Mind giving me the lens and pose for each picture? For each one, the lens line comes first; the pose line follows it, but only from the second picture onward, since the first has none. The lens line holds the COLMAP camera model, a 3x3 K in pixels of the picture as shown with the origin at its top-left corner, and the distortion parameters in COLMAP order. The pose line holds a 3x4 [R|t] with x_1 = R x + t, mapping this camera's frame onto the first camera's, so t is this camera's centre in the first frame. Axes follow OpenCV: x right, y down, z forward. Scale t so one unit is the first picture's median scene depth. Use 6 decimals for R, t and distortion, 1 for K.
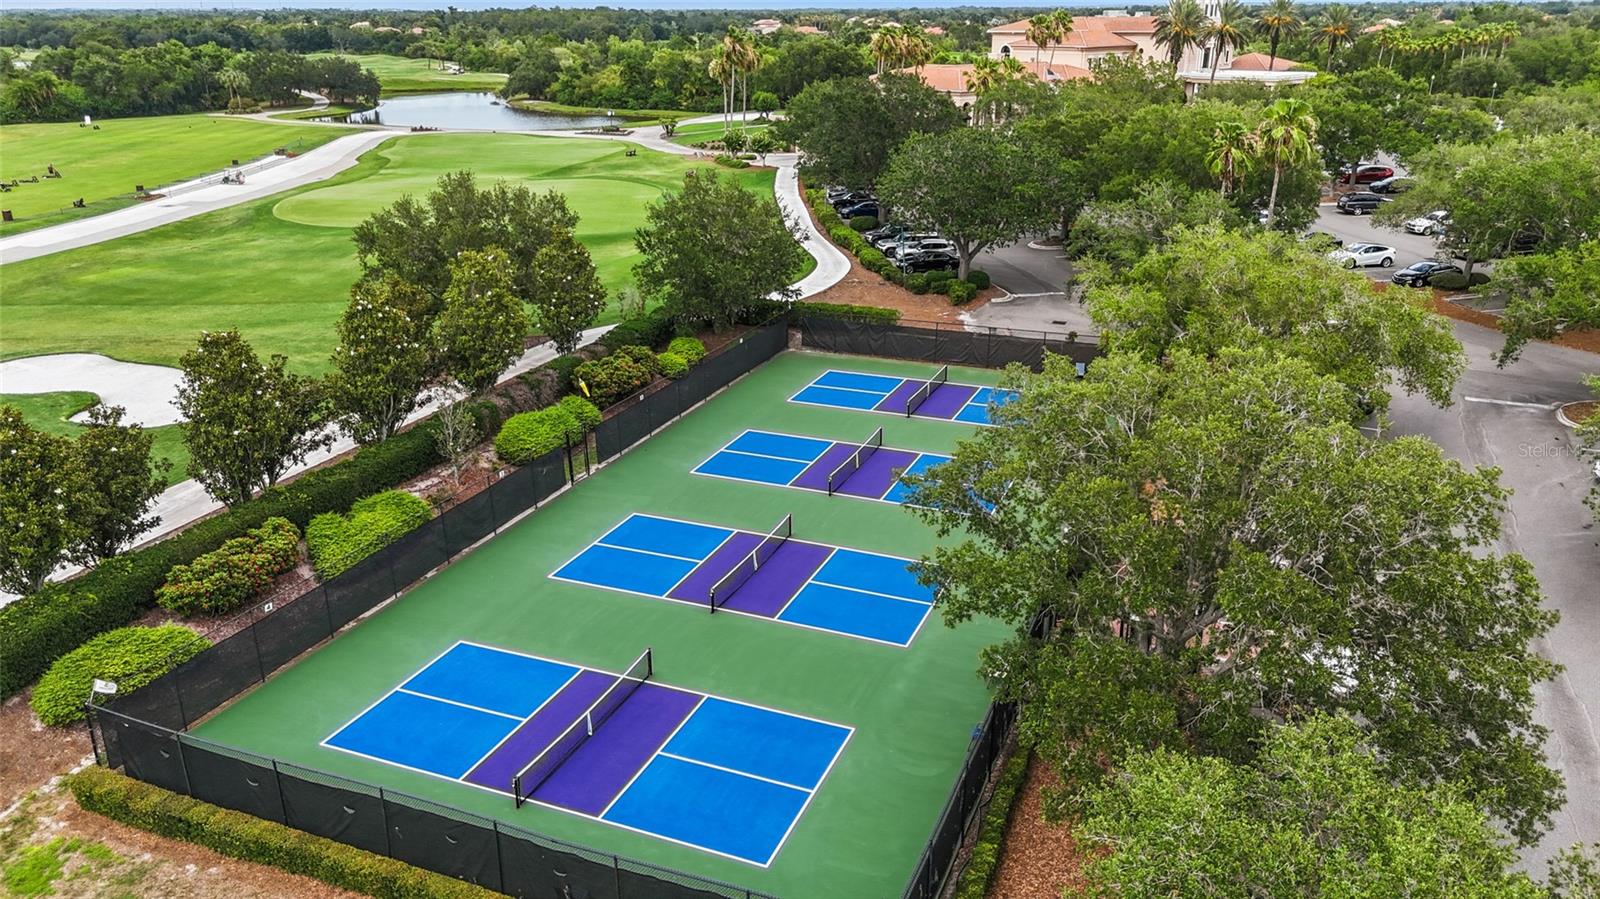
lens RADIAL K [[1195.7, 0, 800.0], [0, 1195.7, 449.5], [0, 0, 1]] dist [0.000845, -0.002305]
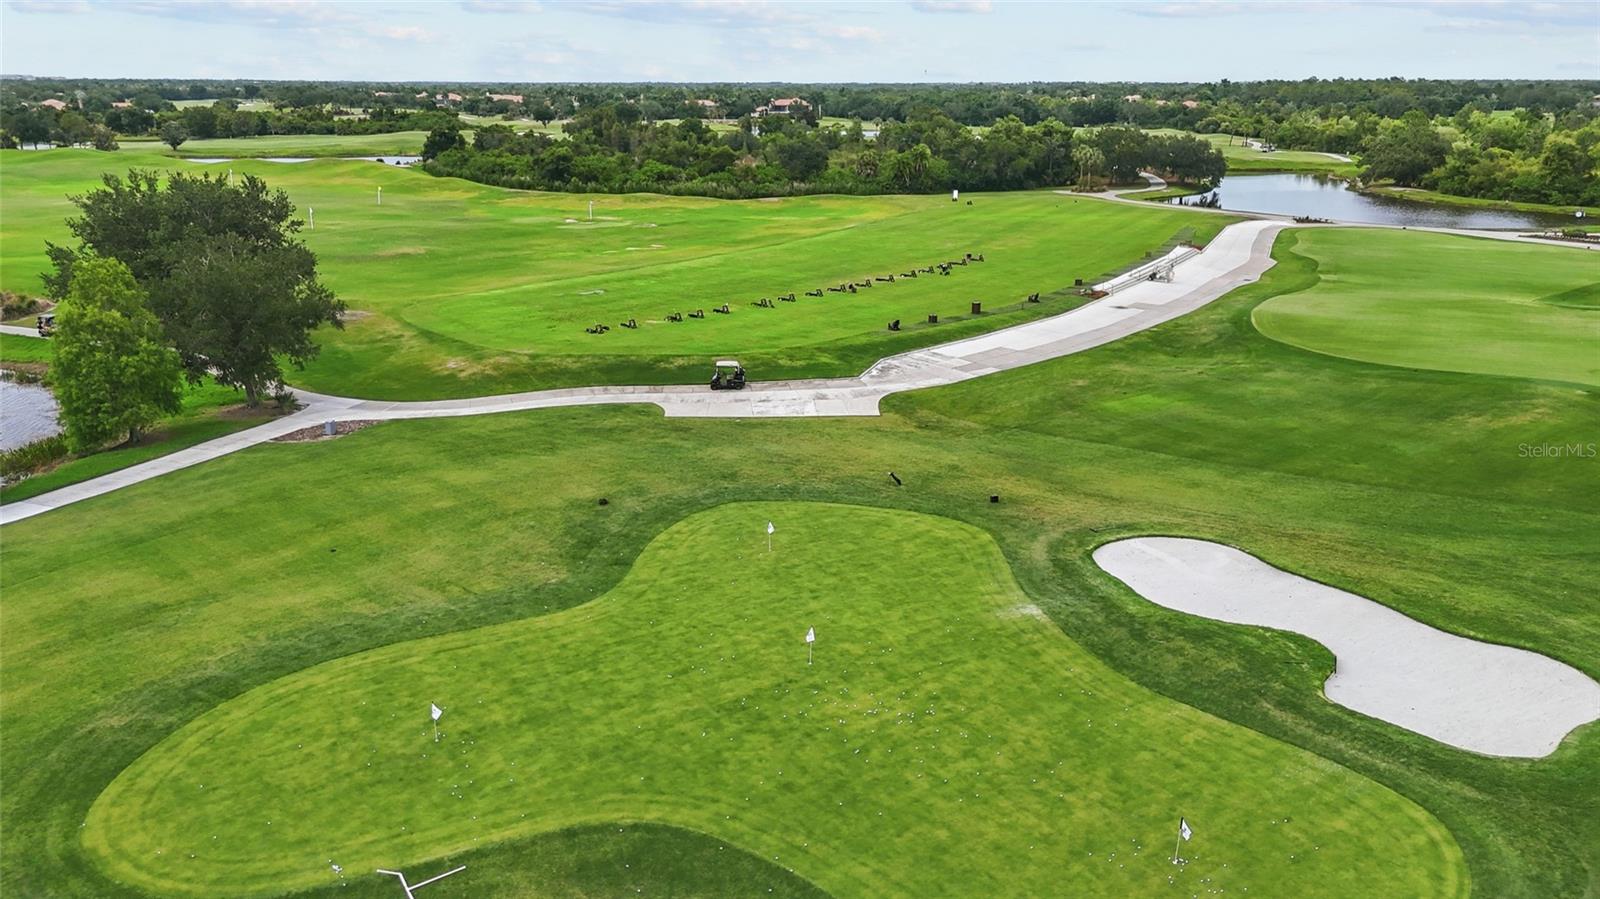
lens RADIAL K [[1182.6, 0, 782.0], [0, 1182.6, 454.9], [0, 0, 1]] dist [0.072221, -0.072384]
pose [[0.838855, 0.160779, -0.520070, -0.134929], [-0.186572, 0.982437, 0.002787, -0.026376], [0.511384, 0.094693, 0.854119, 0.063698]]
